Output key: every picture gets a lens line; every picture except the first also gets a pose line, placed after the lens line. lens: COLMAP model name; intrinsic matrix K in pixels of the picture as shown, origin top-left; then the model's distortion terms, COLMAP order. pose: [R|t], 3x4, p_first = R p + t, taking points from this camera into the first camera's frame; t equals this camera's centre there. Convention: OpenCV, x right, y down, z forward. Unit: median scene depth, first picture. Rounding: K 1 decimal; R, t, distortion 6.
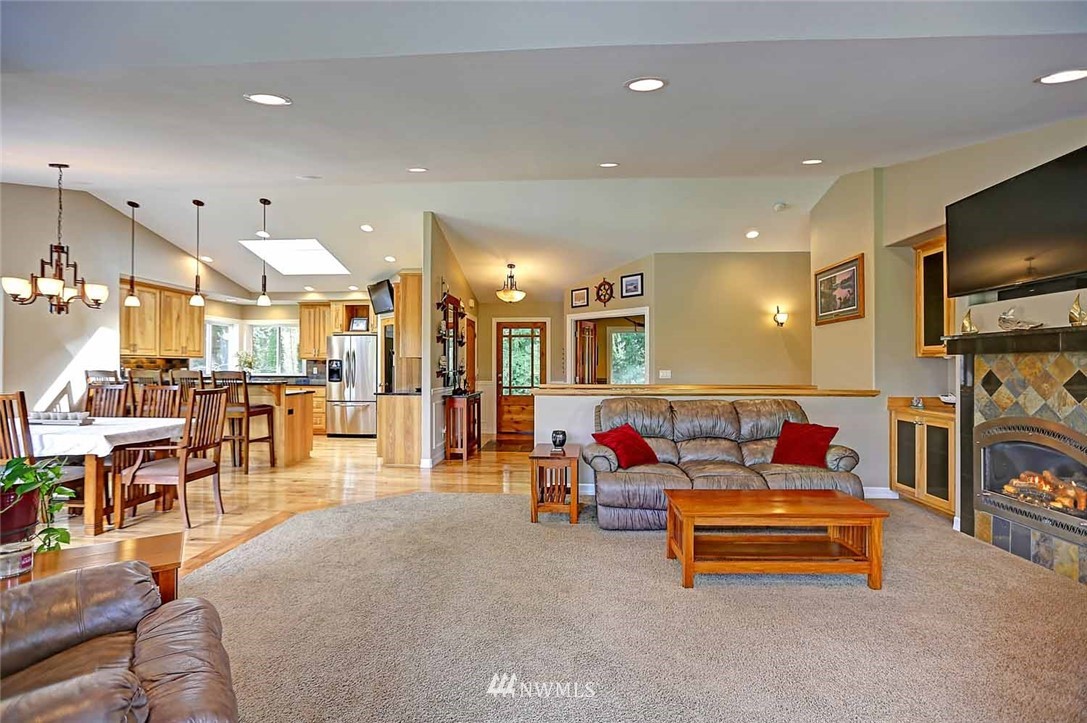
lens RADIAL K [[489.5, 0, 524.8], [0, 489.5, 363.8], [0, 0, 1]] dist [-0.001531, -0.000108]
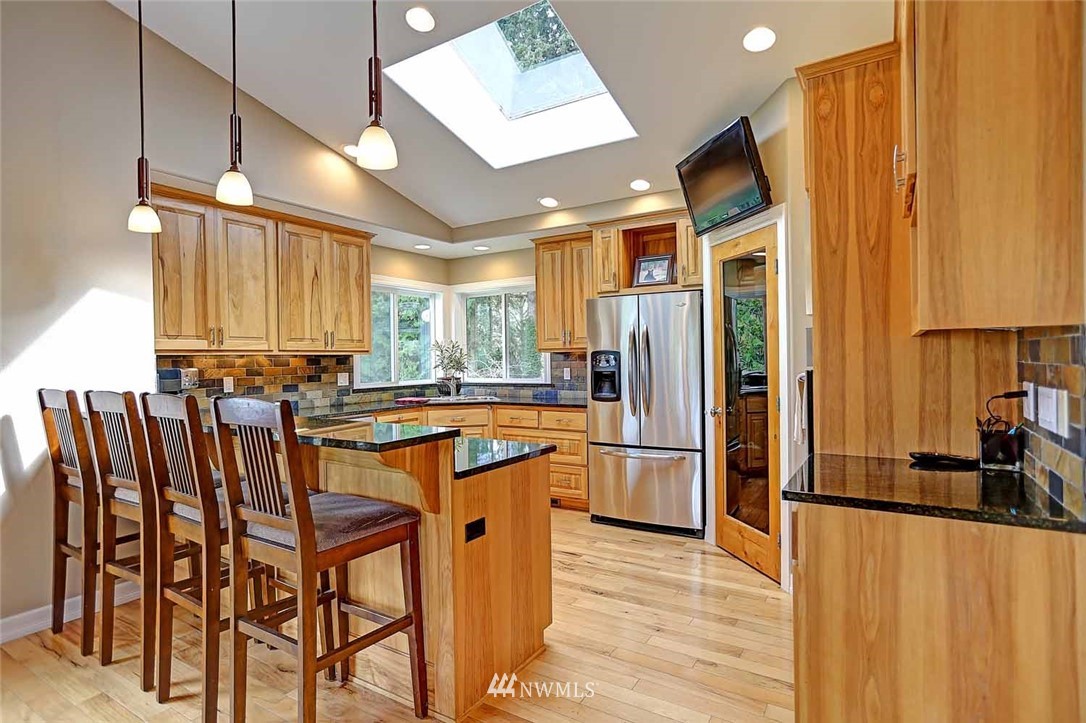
lens RADIAL K [[564.3, 0, 547.2], [0, 564.3, 355.2], [0, 0, 1]] dist [-0.001083, 0.000792]
pose [[0.896456, -0.019904, -0.442685, -0.218596], [0.020333, 0.999786, -0.003776, -0.003850], [0.442666, -0.005617, 0.896669, 0.544568]]
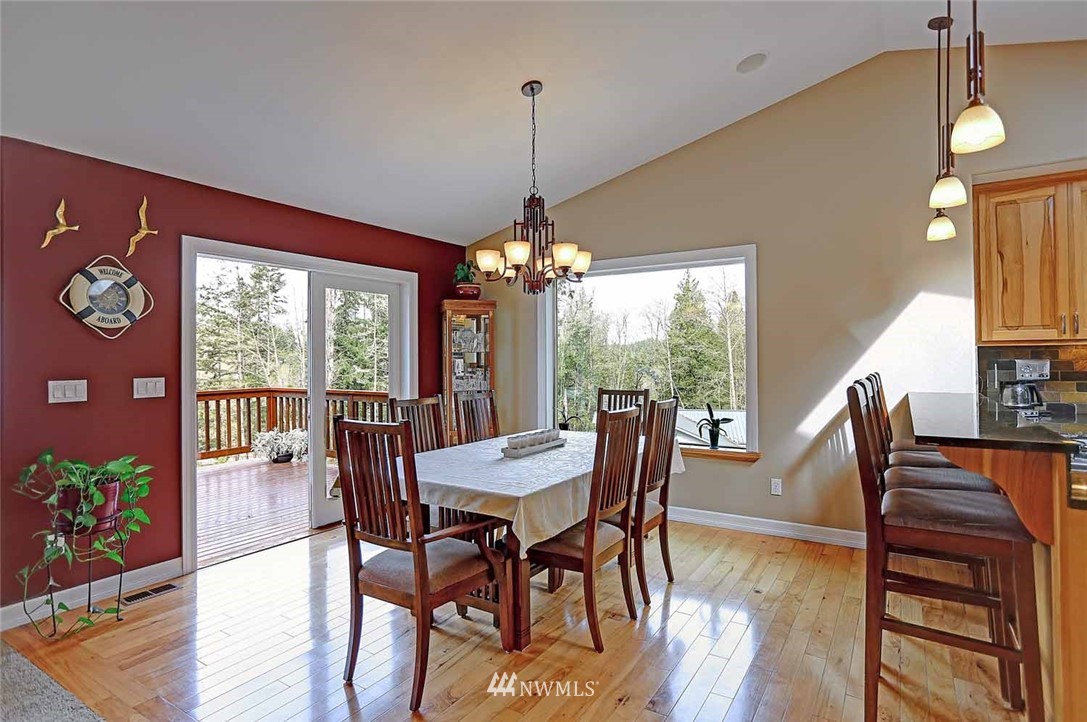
lens RADIAL K [[564.8, 0, 547.7], [0, 564.8, 354.7], [0, 0, 1]] dist [-0.001083, 0.000792]
pose [[-0.435307, -0.001001, -0.900282, -0.109253], [0.004373, 0.999985, -0.003227, -0.004354], [0.900272, -0.005342, -0.435296, 0.674146]]
